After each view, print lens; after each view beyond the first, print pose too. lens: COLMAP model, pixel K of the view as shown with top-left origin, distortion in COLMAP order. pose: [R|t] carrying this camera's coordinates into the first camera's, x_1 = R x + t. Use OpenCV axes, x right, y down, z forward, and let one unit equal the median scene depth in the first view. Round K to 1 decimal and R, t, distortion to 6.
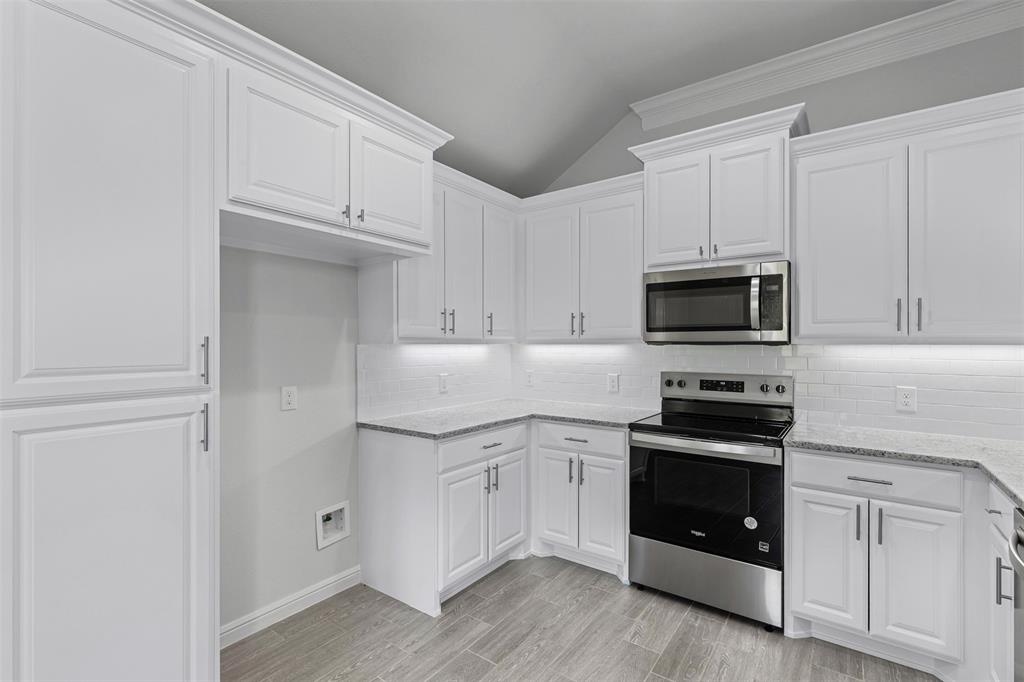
lens RADIAL K [[468.0, 0, 509.9], [0, 468.0, 345.7], [0, 0, 1]] dist [0.004666, -0.000121]
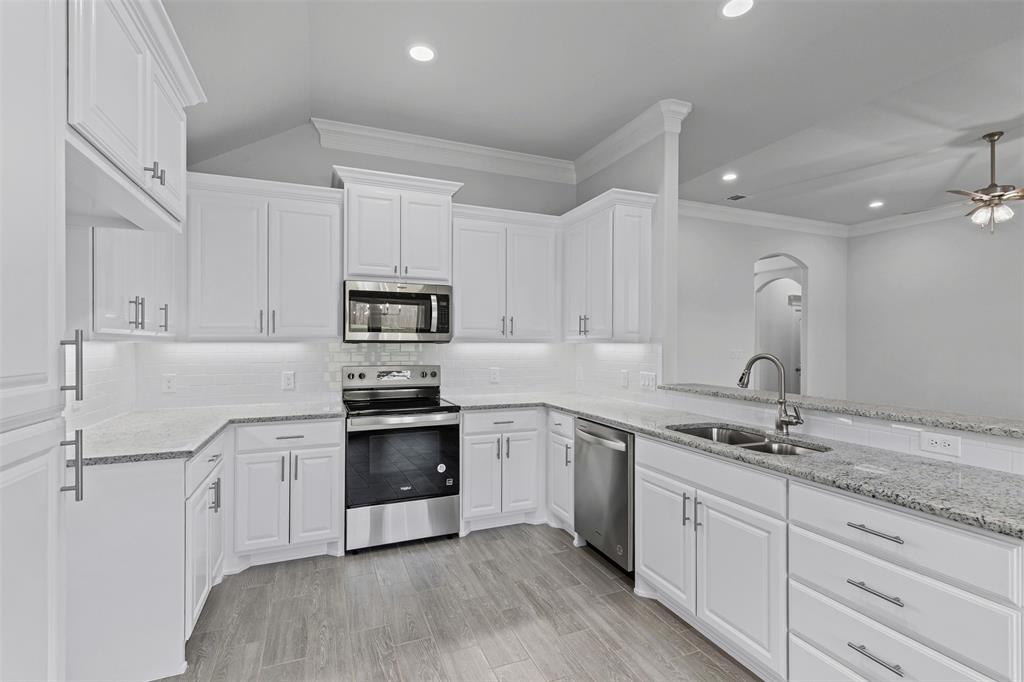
lens RADIAL K [[468.0, 0, 509.9], [0, 468.0, 345.7], [0, 0, 1]] dist [0.004666, -0.000121]
pose [[0.522231, -0.005297, 0.852788, -0.512786], [0.001836, 0.999985, 0.005087, -0.000496], [-0.852802, -0.001091, 0.522233, 0.071445]]
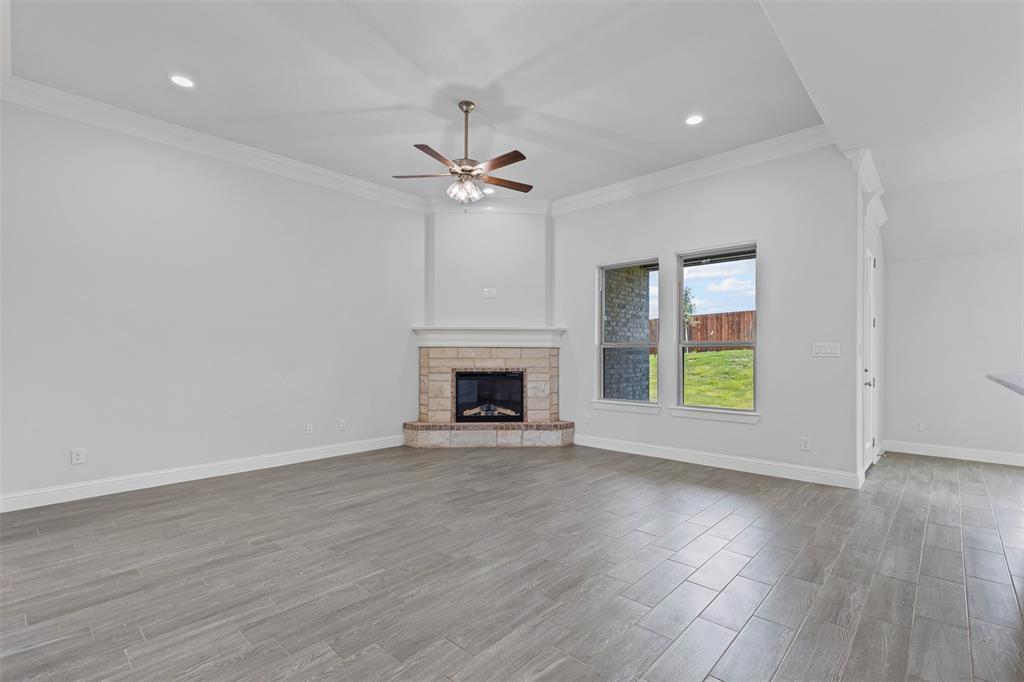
lens RADIAL K [[468.3, 0, 513.6], [0, 468.3, 353.3], [0, 0, 1]] dist [0.004502, -0.000247]
pose [[-0.992979, -0.005788, 0.118150, 1.403597], [-0.005480, 0.999981, 0.002936, 0.063682], [-0.118165, 0.002268, -0.992991, 0.951323]]
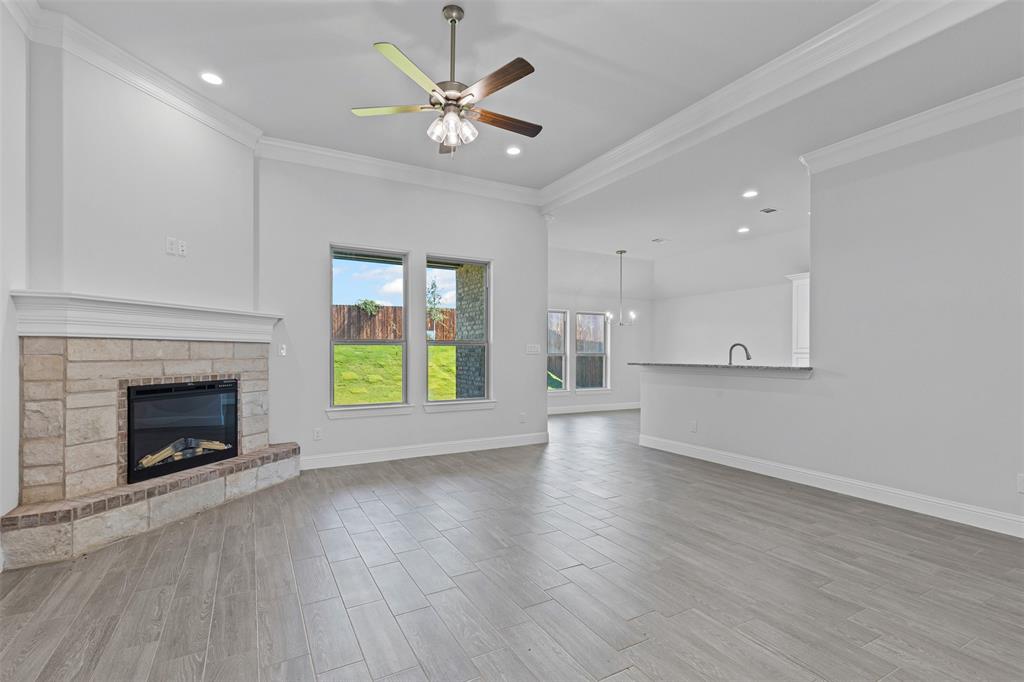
lens RADIAL K [[468.3, 0, 513.6], [0, 468.3, 353.3], [0, 0, 1]] dist [0.004502, -0.000247]
pose [[-0.417249, -0.003470, -0.908786, 2.641865], [-0.007290, 0.999973, -0.000471, 0.071770], [0.908763, 0.006428, -0.417263, 0.084730]]
